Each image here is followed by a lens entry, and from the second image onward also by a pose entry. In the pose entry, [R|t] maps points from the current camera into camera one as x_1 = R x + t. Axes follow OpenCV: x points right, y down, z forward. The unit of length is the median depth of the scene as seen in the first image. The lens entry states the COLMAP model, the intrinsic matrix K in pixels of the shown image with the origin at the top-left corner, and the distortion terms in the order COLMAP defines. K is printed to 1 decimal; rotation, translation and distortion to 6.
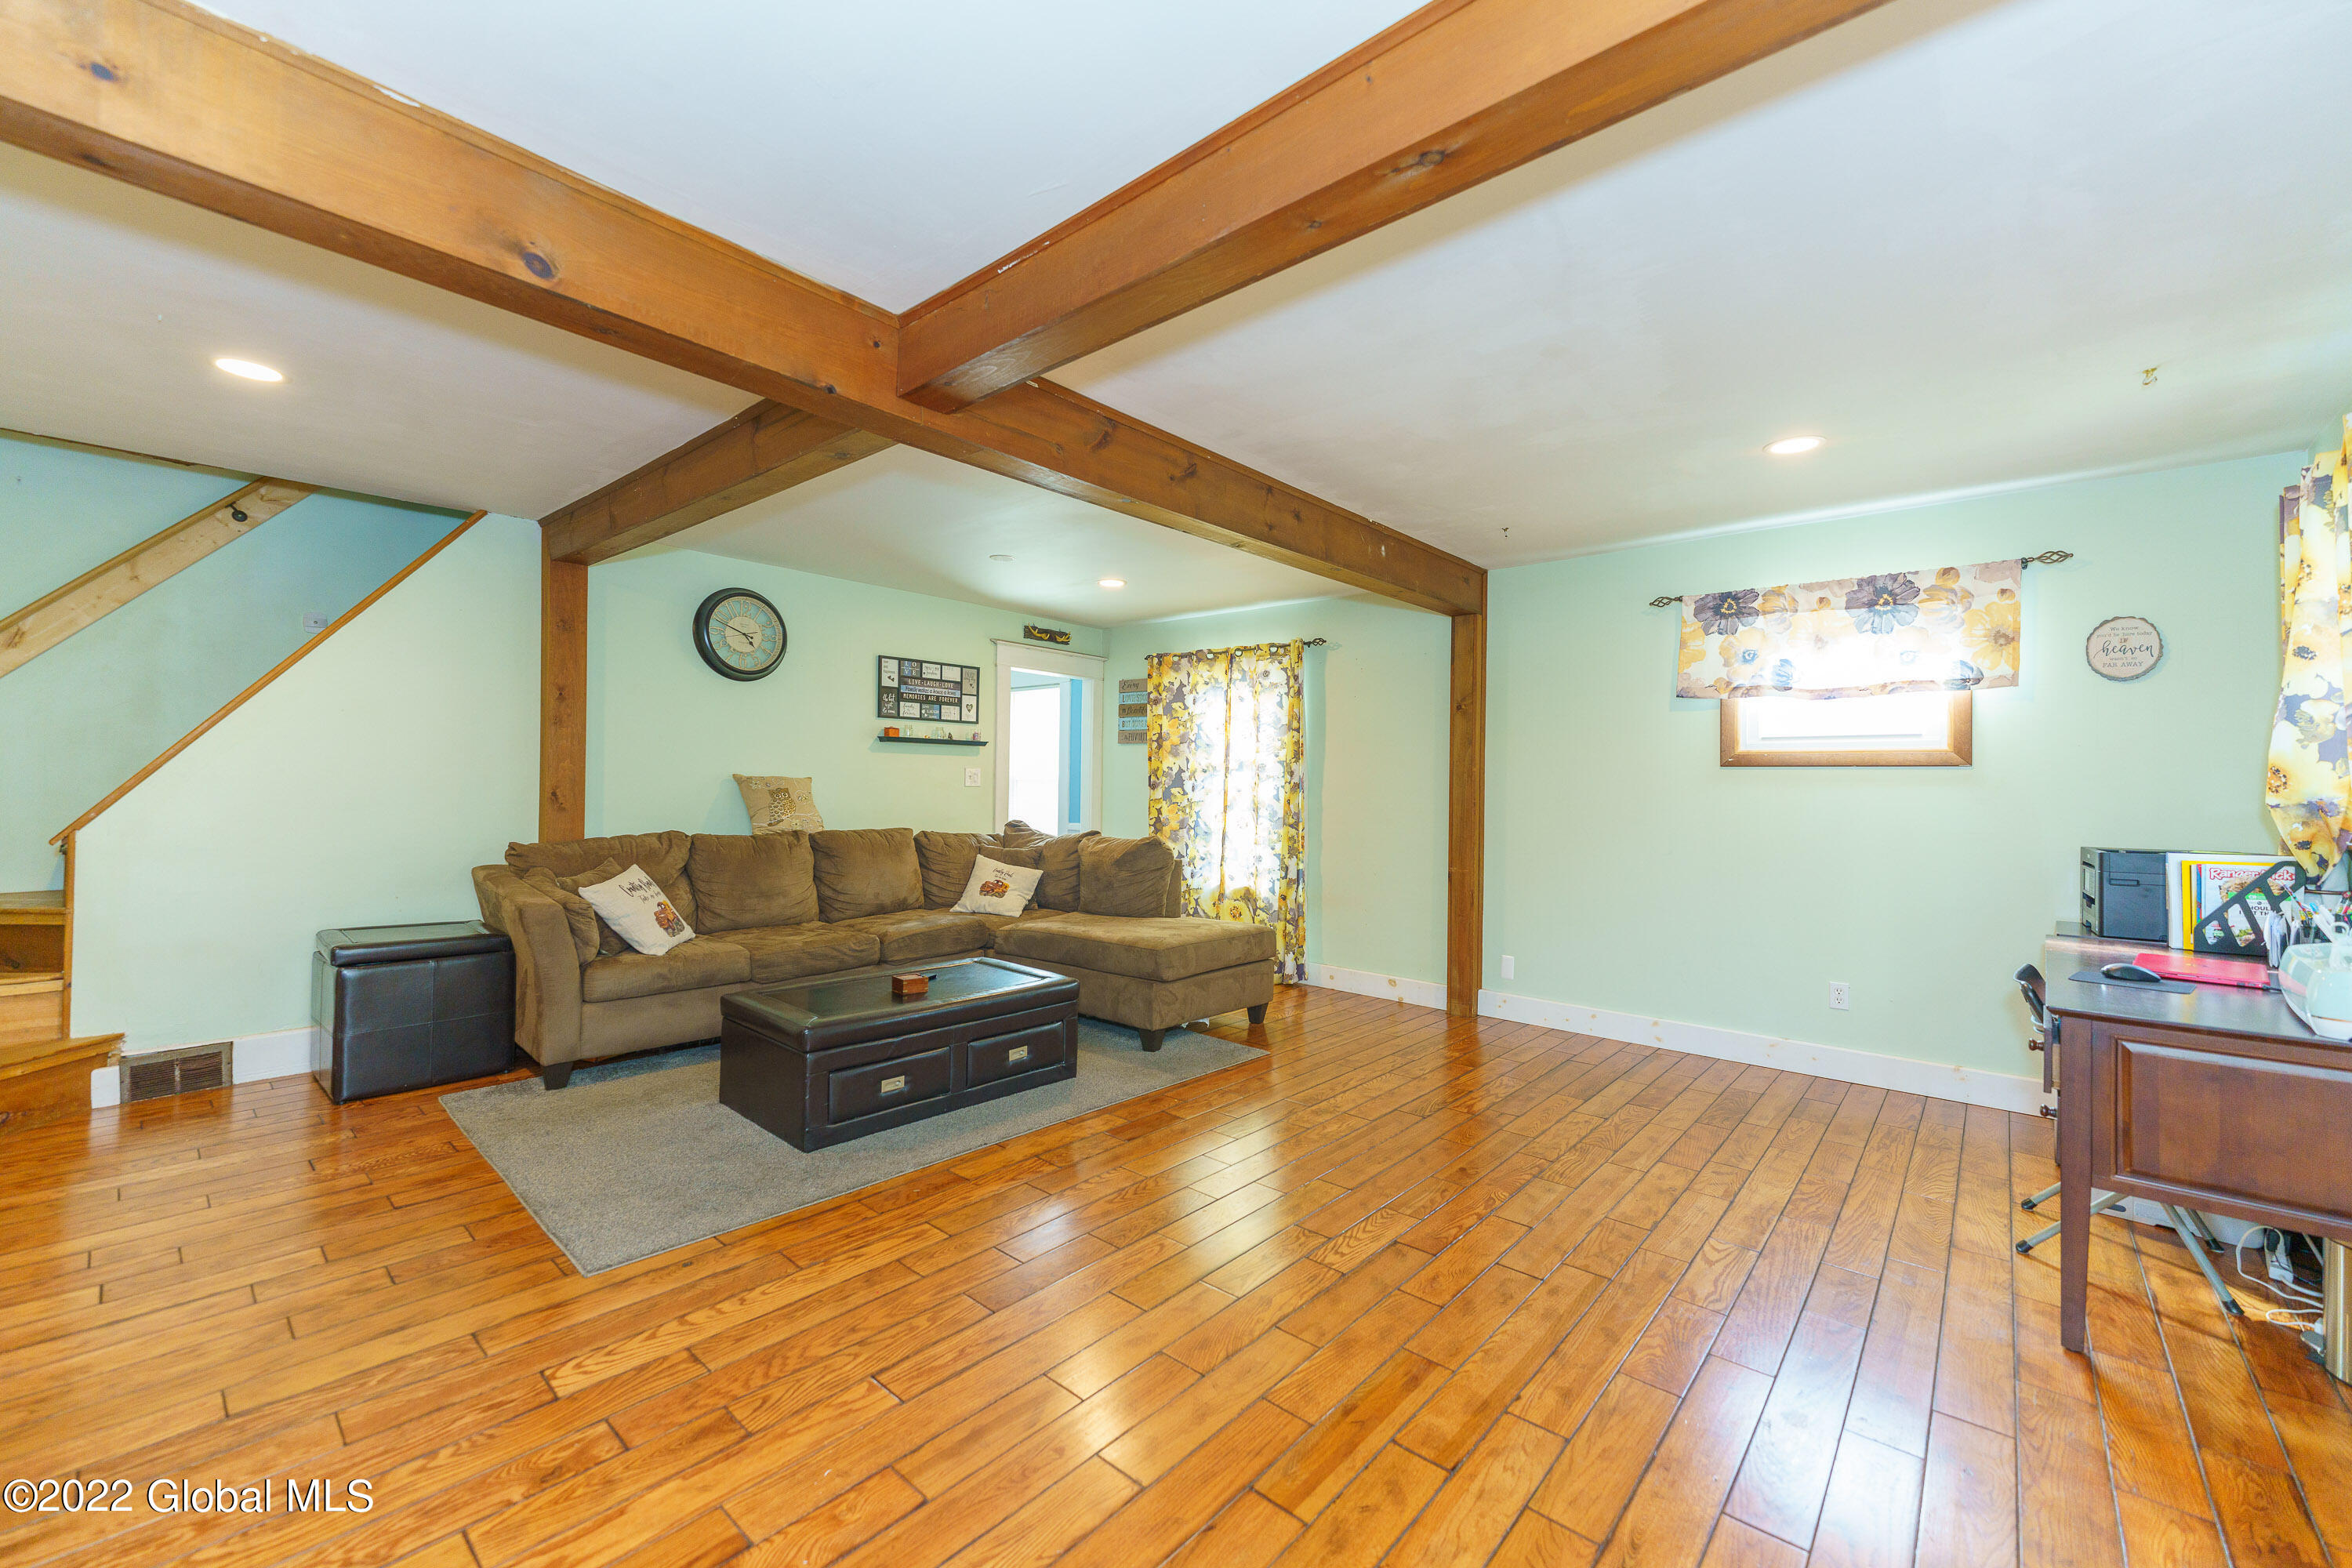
lens RADIAL K [[936.5, 0, 1174.1], [0, 936.5, 777.7], [0, 0, 1]] dist [0.002881, 0.000237]
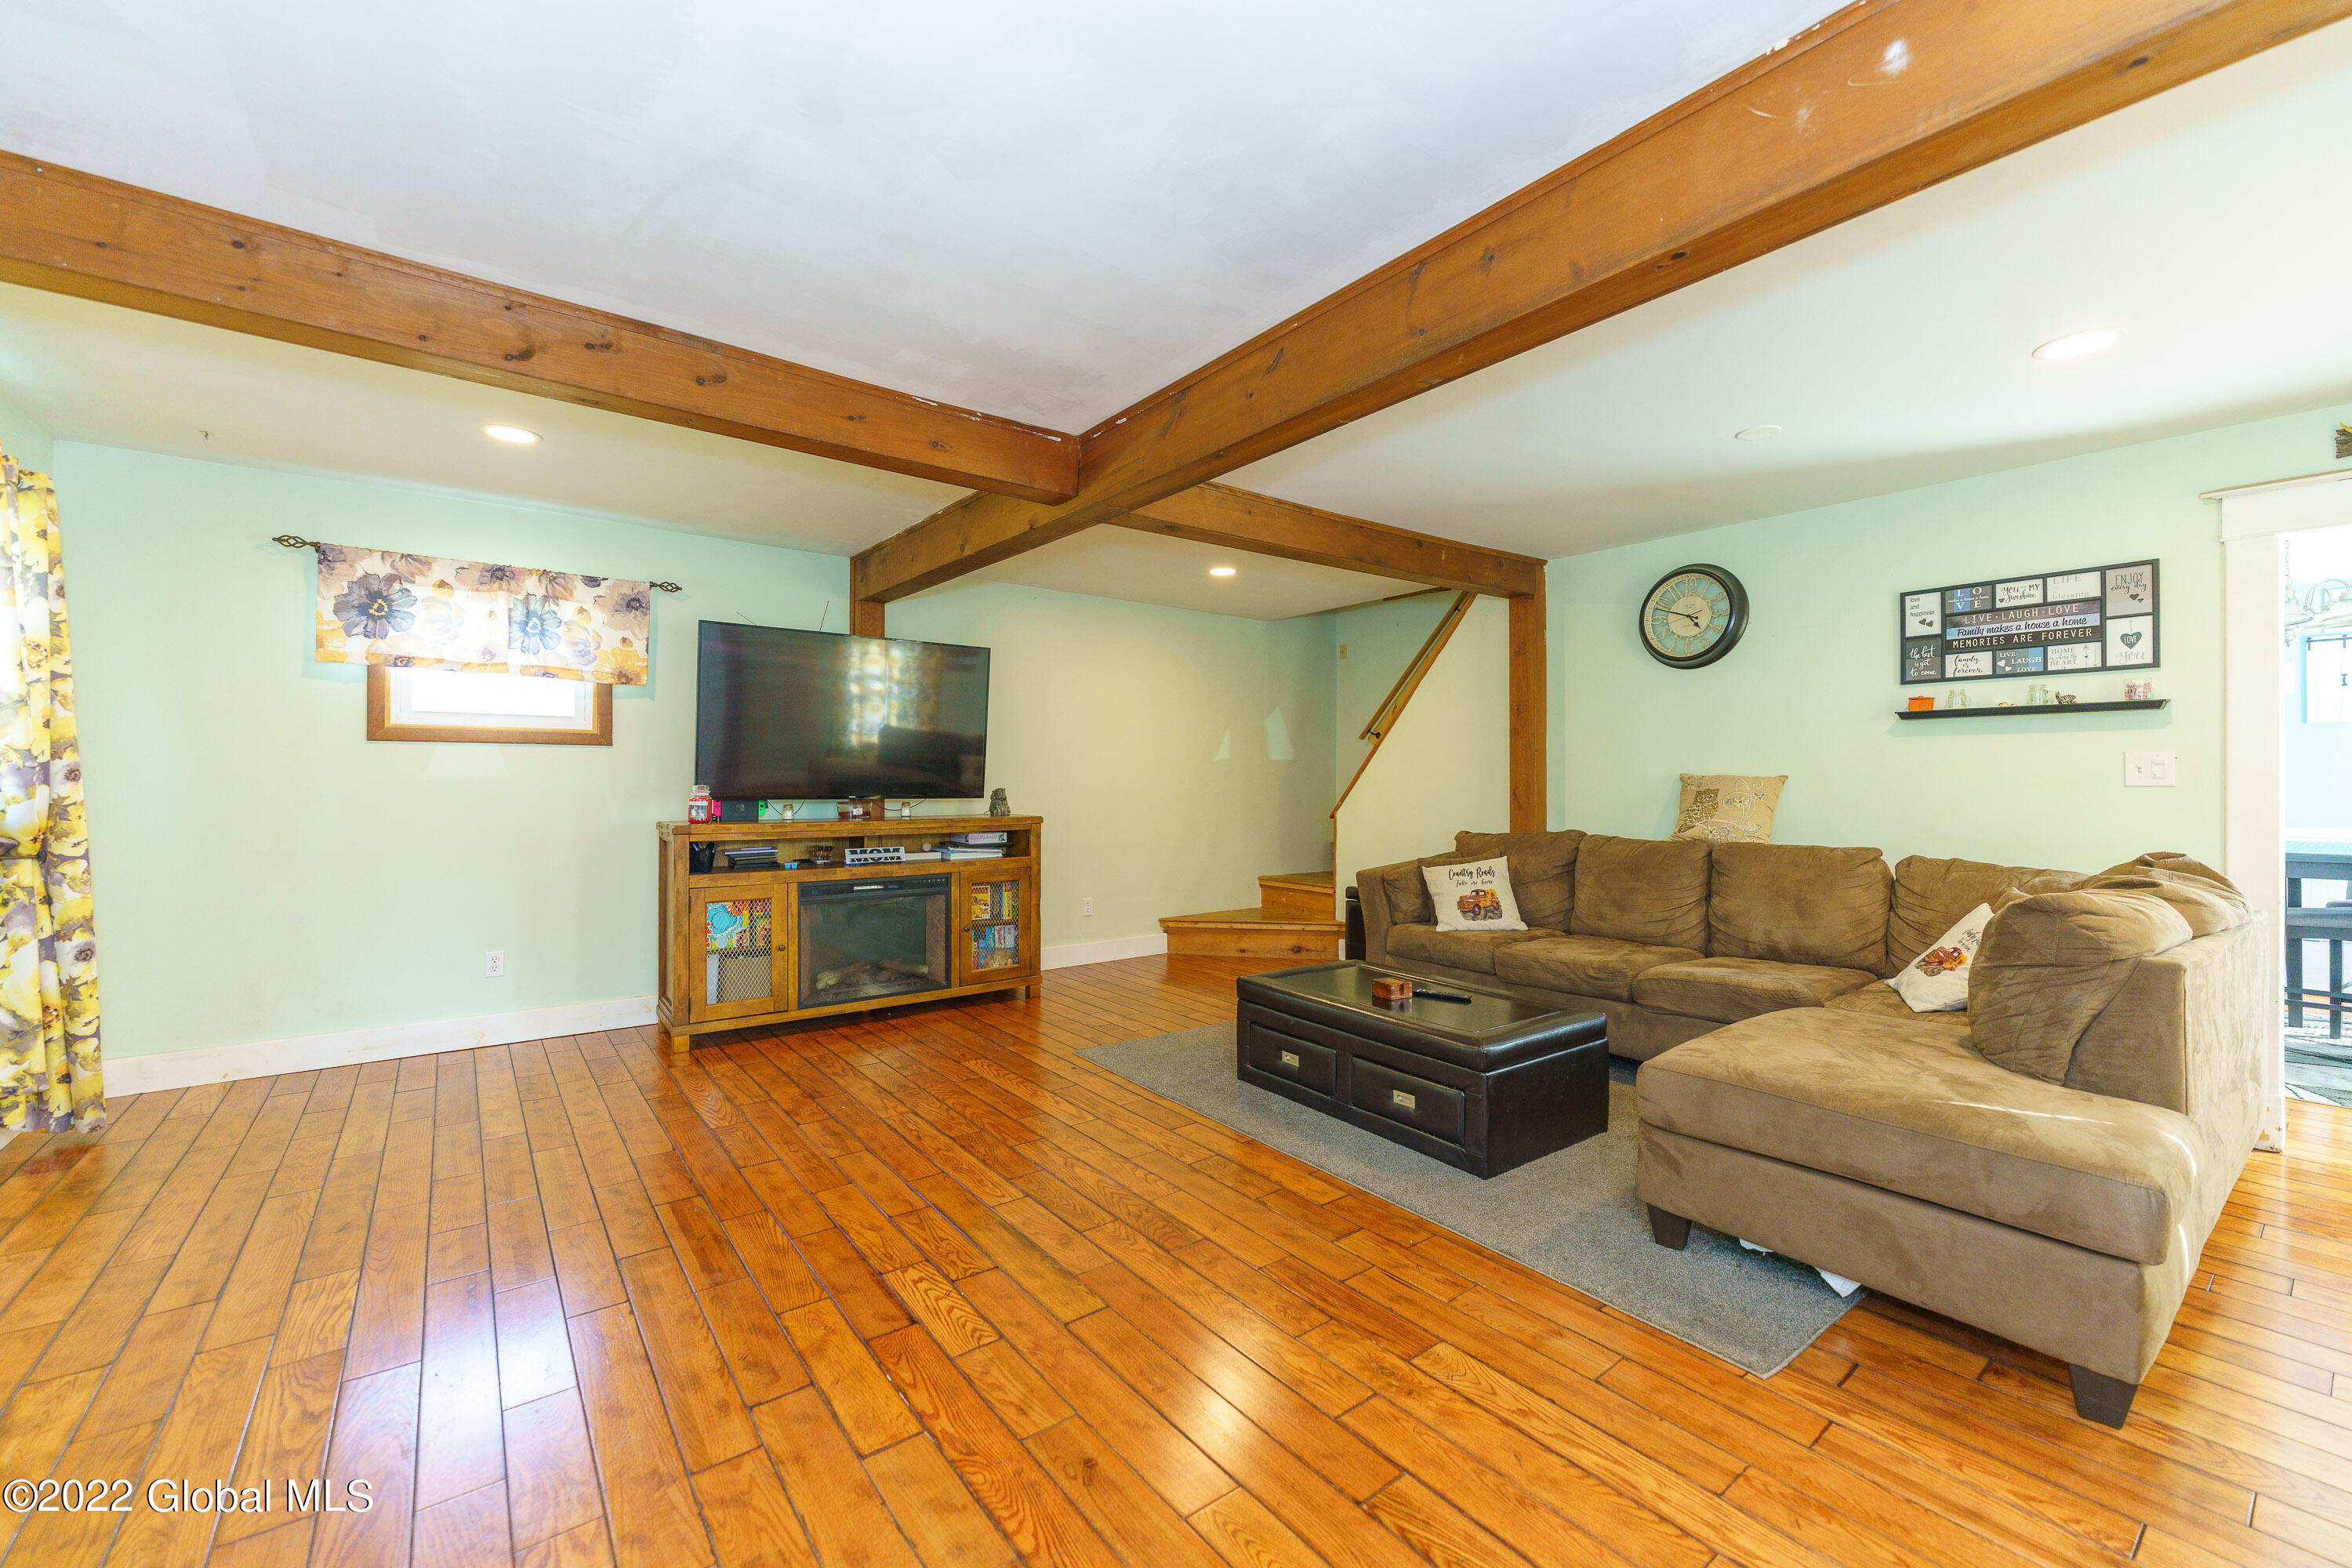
lens RADIAL K [[936.5, 0, 1174.1], [0, 936.5, 777.7], [0, 0, 1]] dist [0.002881, 0.000237]
pose [[-0.188641, -0.017345, -0.981893, 0.590673], [0.004274, 0.999820, -0.018483, 0.017288], [0.982037, -0.007683, -0.188533, 0.805138]]
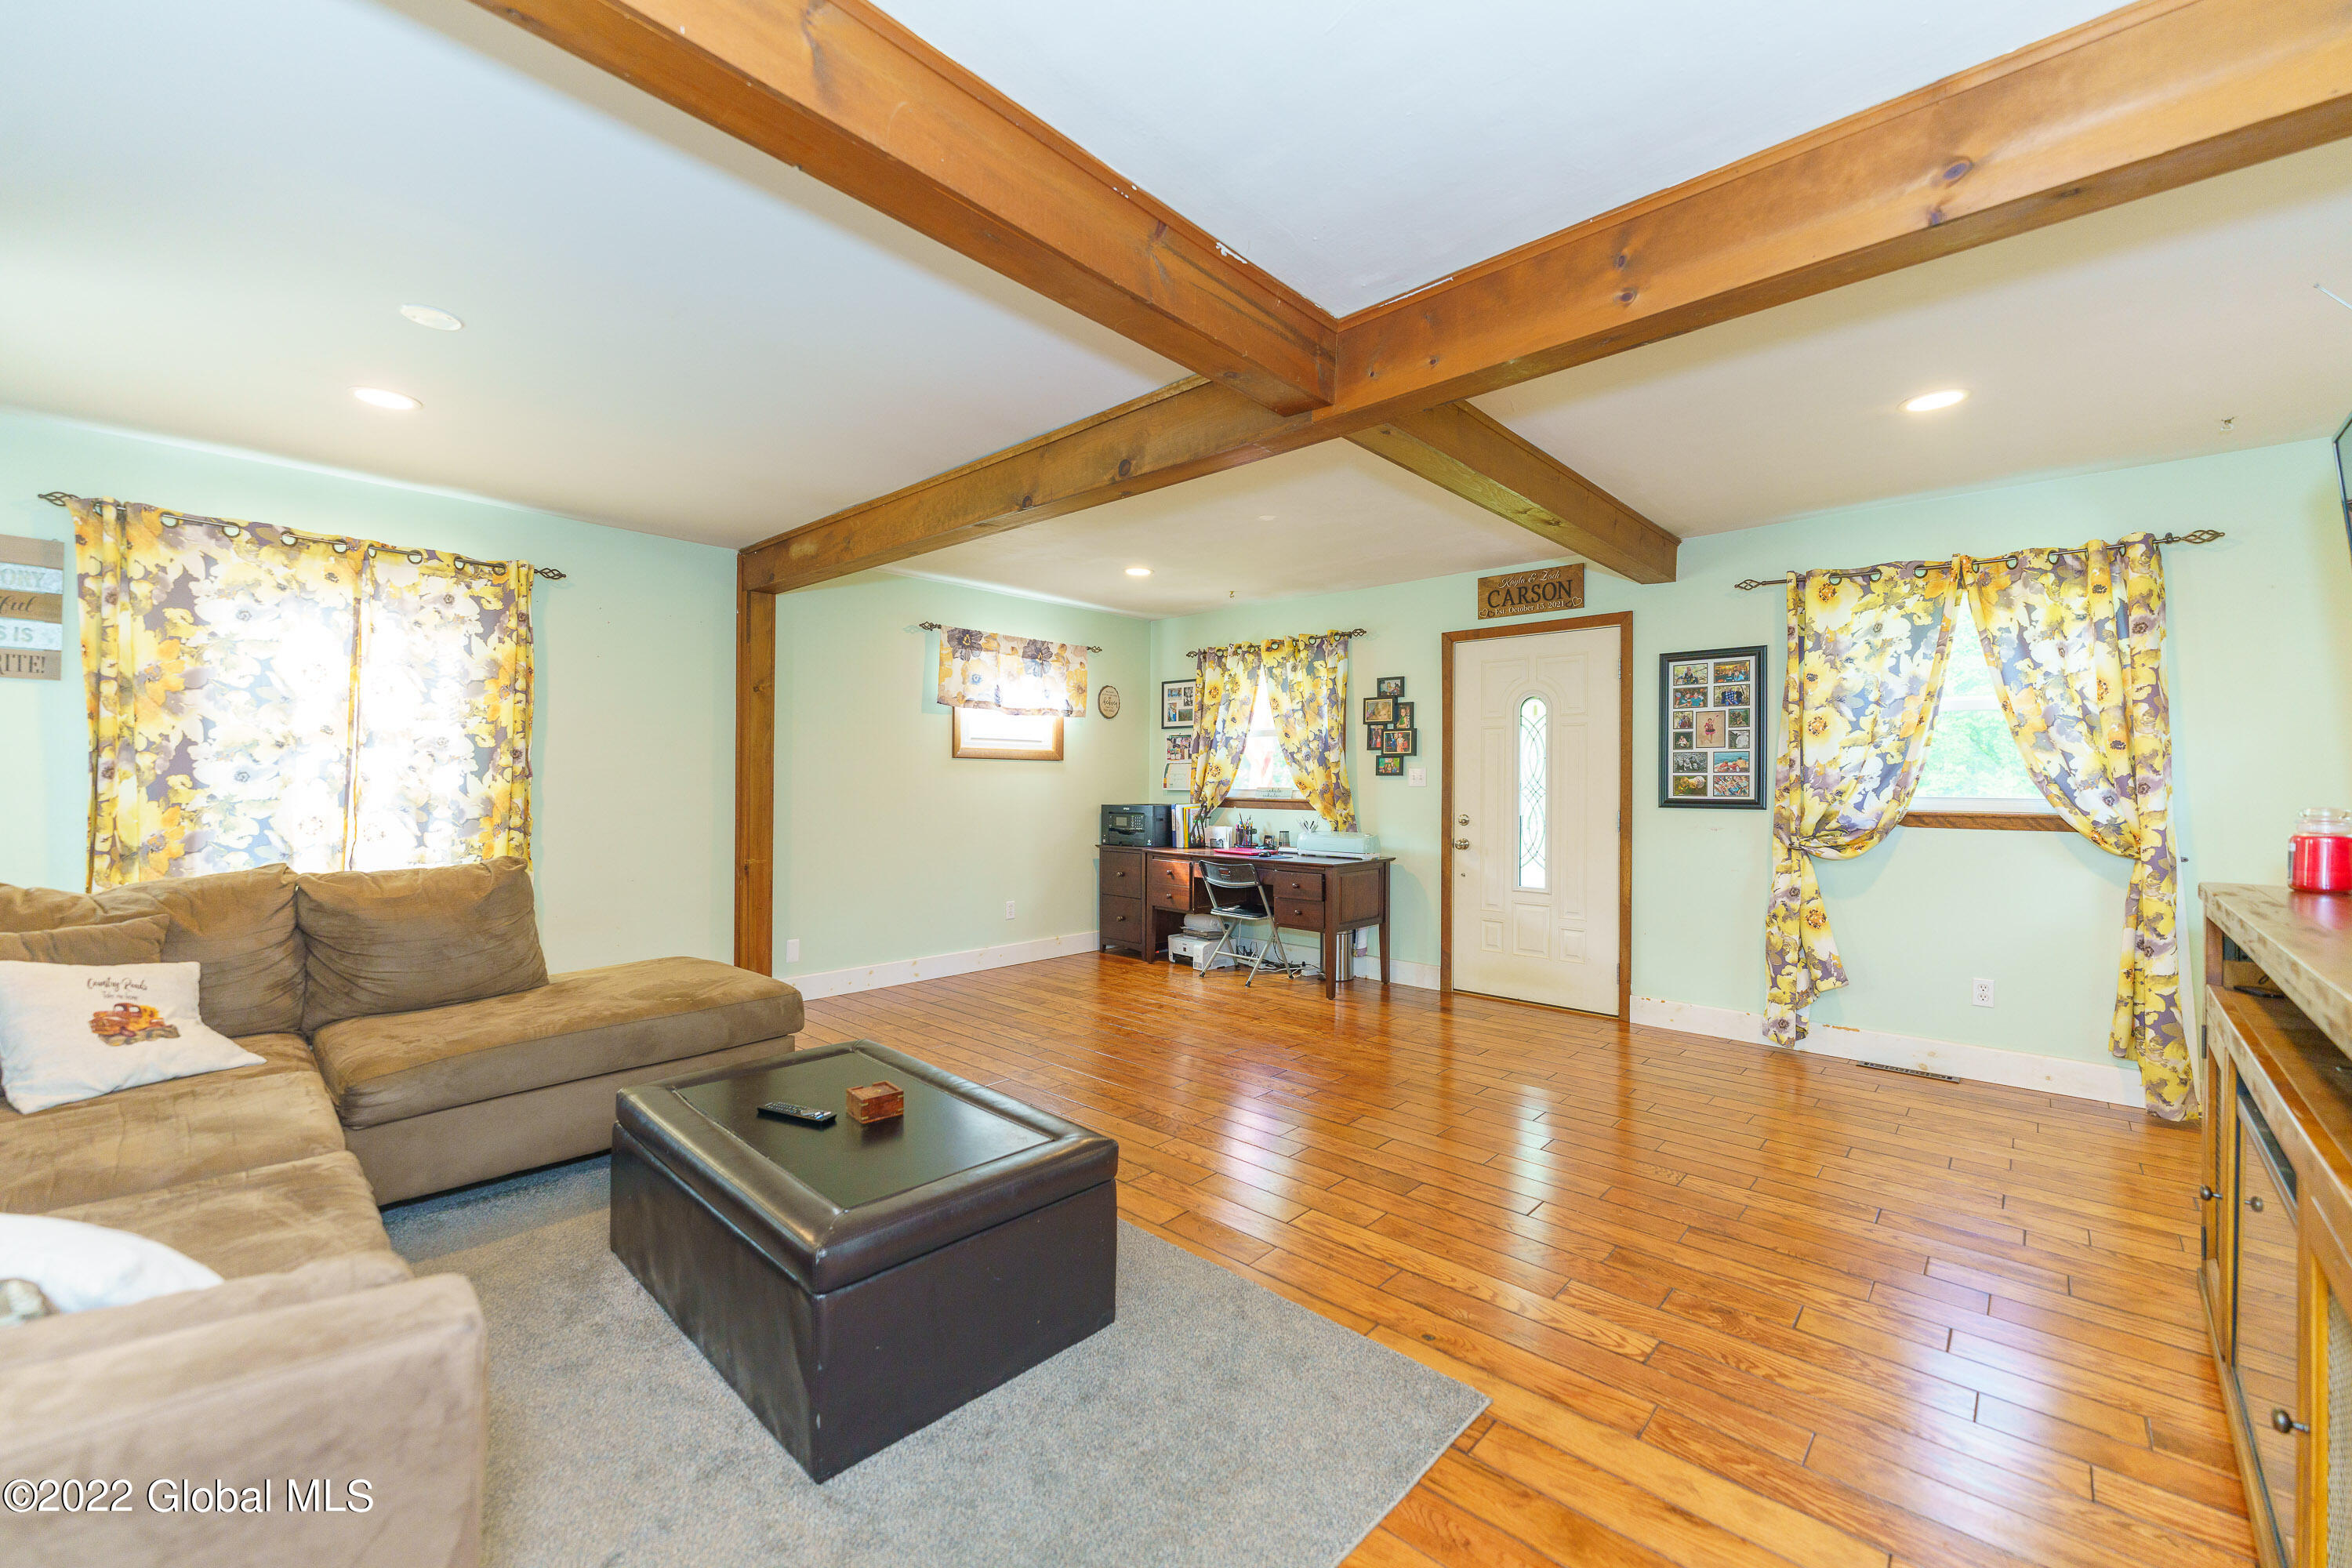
lens RADIAL K [[936.5, 0, 1174.1], [0, 936.5, 777.7], [0, 0, 1]] dist [0.002881, 0.000237]
pose [[0.019707, -0.010863, 0.999747, -0.738969], [-0.016670, 0.999798, 0.011192, -0.003849], [-0.999667, -0.016886, 0.019522, 0.653103]]
